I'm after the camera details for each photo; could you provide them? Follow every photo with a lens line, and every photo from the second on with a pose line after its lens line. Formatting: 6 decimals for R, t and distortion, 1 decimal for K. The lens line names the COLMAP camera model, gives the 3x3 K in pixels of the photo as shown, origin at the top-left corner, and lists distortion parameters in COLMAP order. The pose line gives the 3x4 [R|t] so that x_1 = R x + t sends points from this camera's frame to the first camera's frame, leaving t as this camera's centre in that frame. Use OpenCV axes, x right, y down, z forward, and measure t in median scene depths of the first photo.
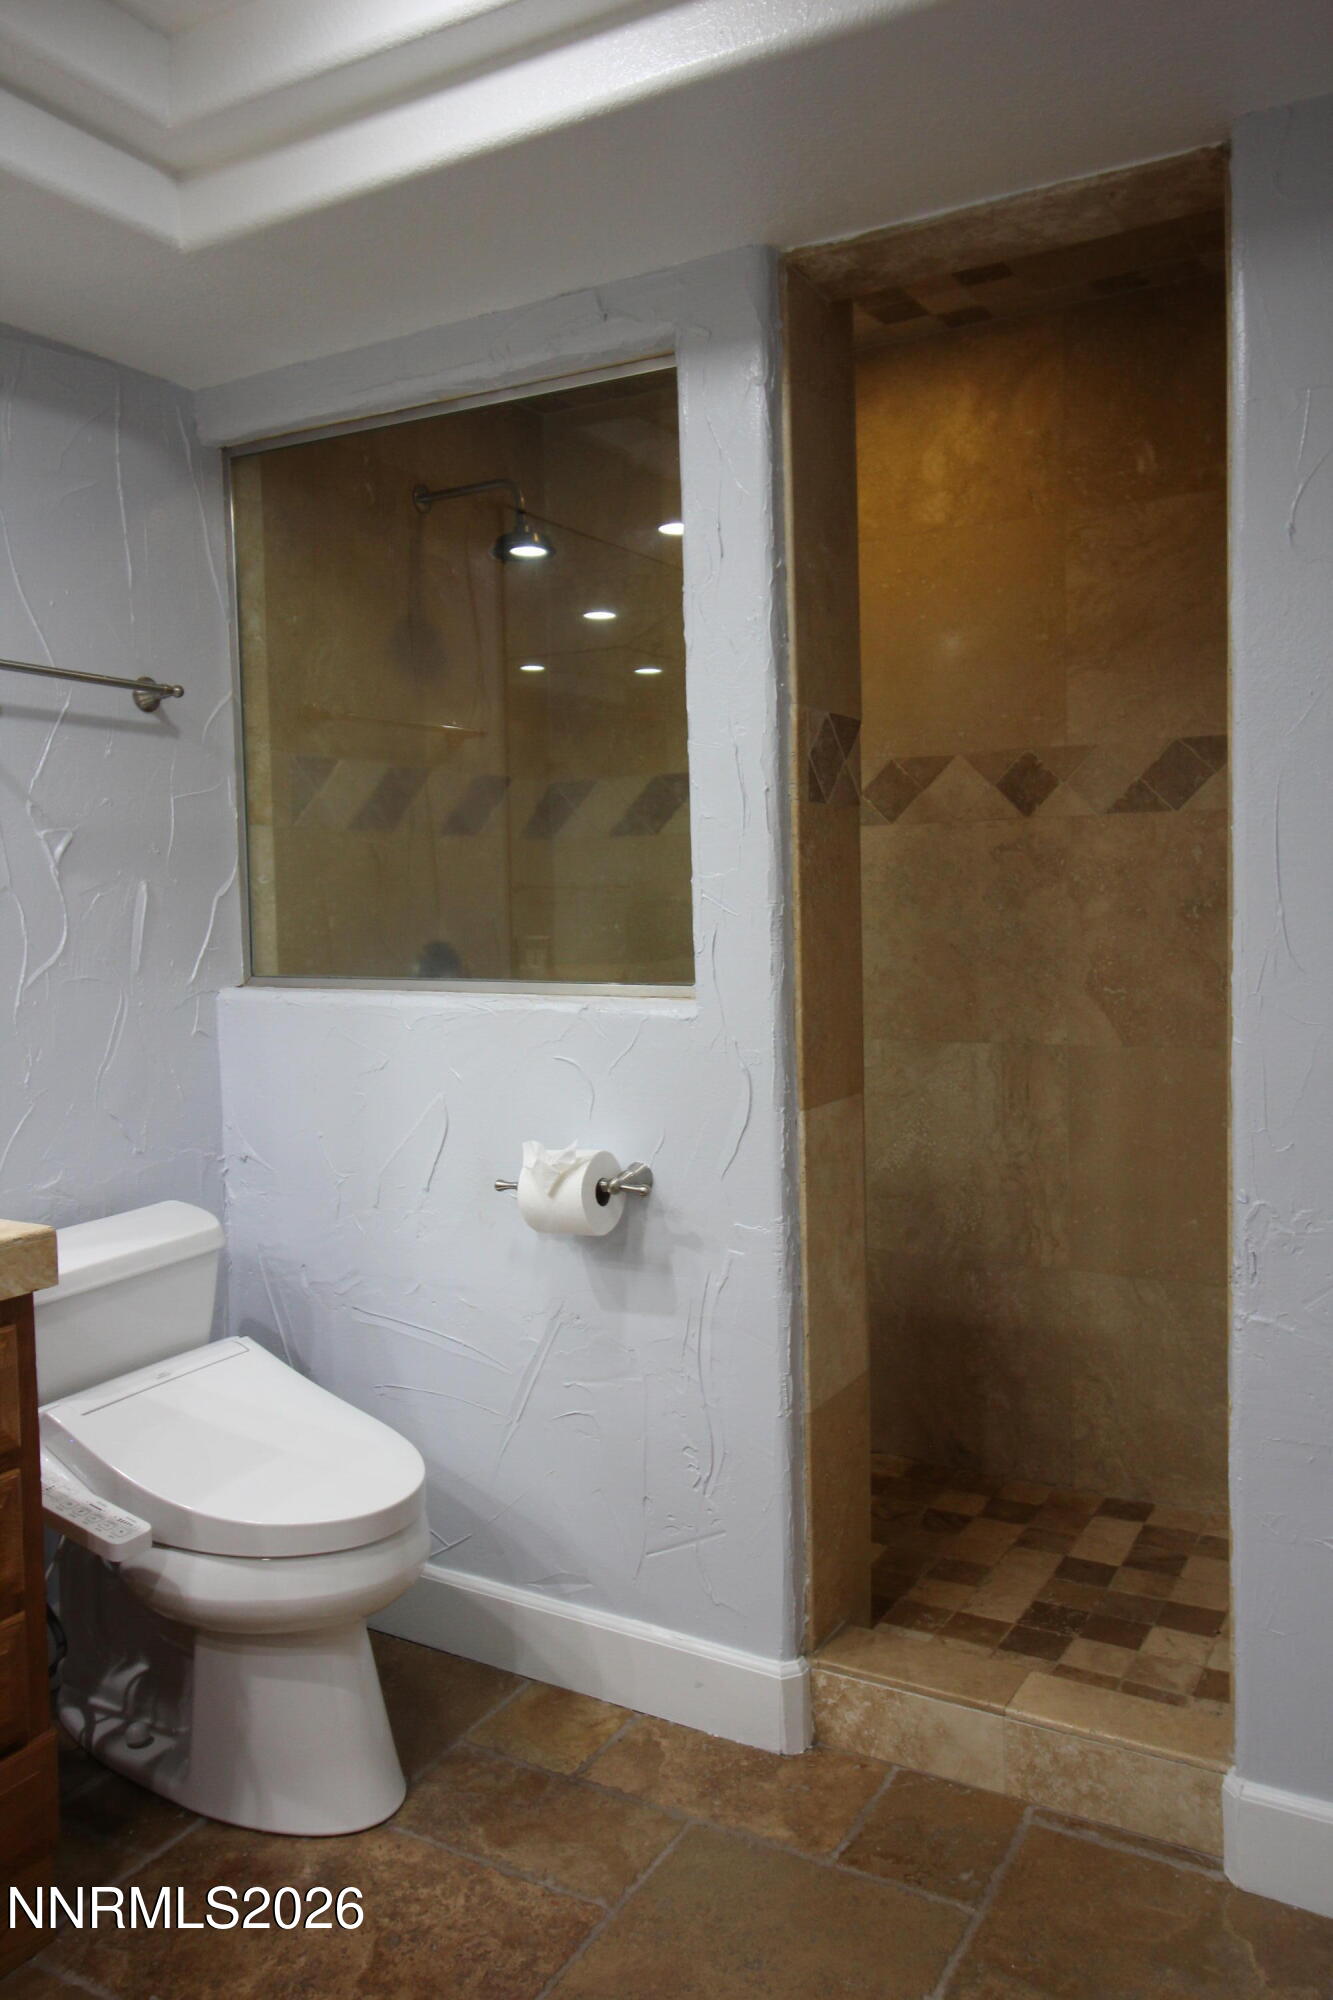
lens RADIAL K [[1505.6, 0, 666.5], [0, 1505.6, 1000.0], [0, 0, 1]] dist [0.020138, -0.006848]
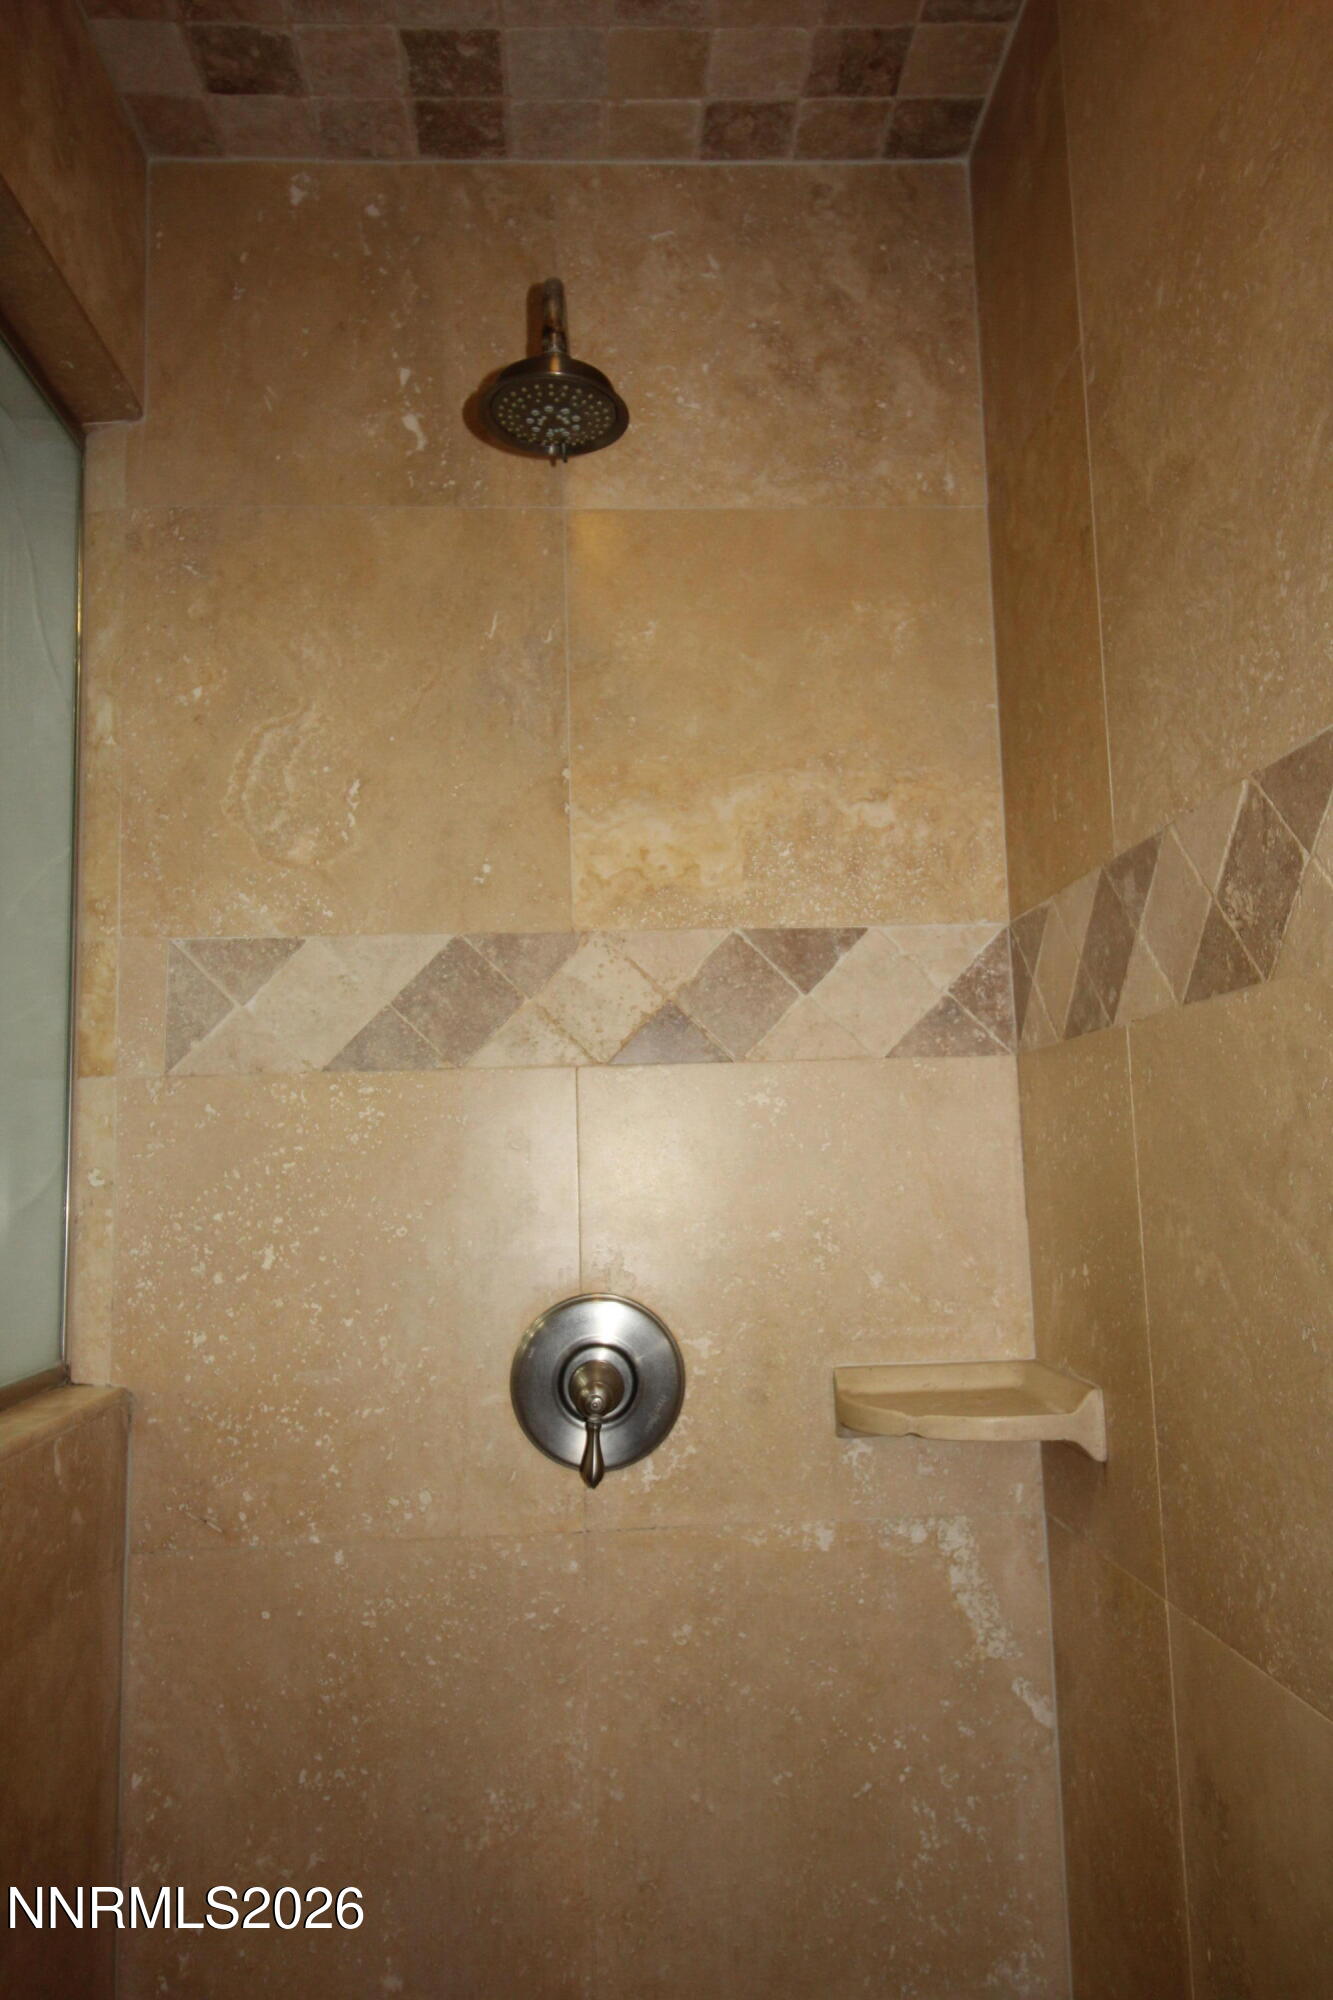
lens RADIAL K [[1505.6, 0, 666.5], [0, 1505.6, 1000.0], [0, 0, 1]] dist [0.020138, -0.006848]
pose [[0.563294, -0.093320, -0.820969, 0.279780], [-0.034466, 0.990083, -0.136192, -0.074285], [0.825537, 0.105011, 0.554492, 0.839296]]
